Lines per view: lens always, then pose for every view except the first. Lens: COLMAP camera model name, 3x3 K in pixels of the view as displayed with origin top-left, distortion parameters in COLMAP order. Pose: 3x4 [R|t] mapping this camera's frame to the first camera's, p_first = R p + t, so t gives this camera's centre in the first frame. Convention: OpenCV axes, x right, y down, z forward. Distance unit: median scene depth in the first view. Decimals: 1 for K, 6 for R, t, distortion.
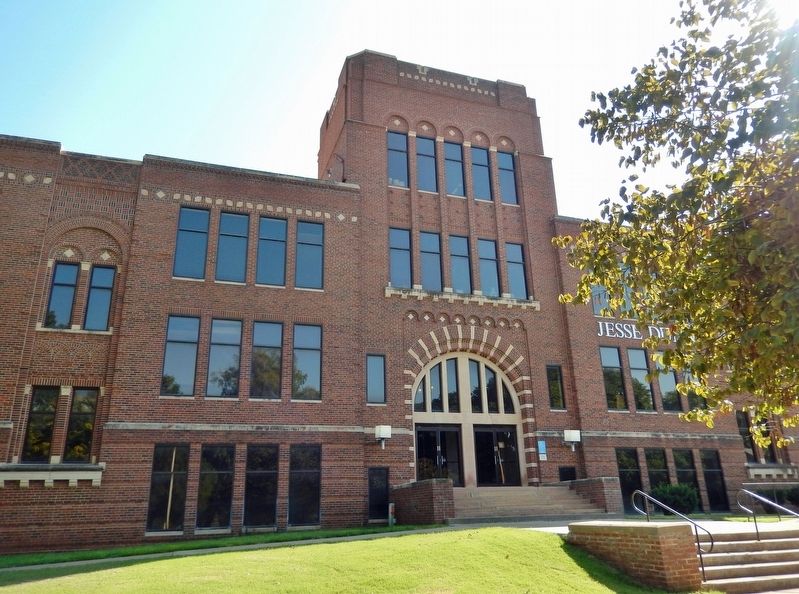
lens RADIAL K [[606.5, 0, 387.9], [0, 606.5, 300.6], [0, 0, 1]] dist [-0.005283, -0.004988]
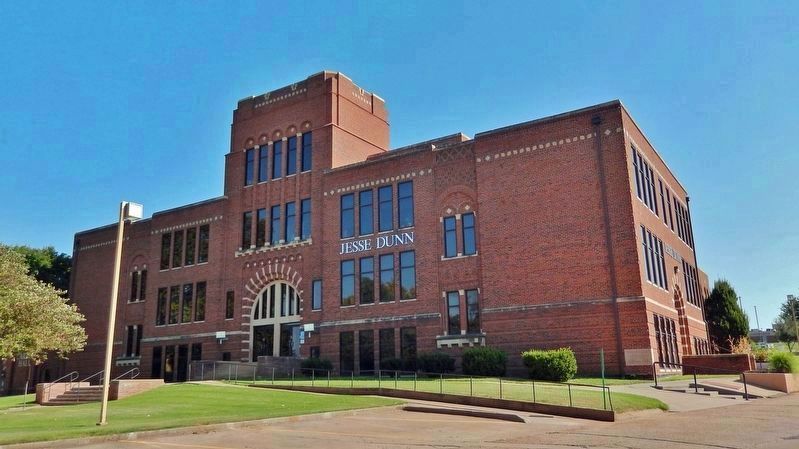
lens RADIAL K [[628.7, 0, 399.5], [0, 628.7, 224.5], [0, 0, 1]] dist [-0.038123, -0.002357]
pose [[0.634626, -0.182262, -0.751020, 1.644286], [0.266847, 0.963703, -0.008387, 0.042706], [0.725288, -0.195085, 0.660226, 0.151867]]
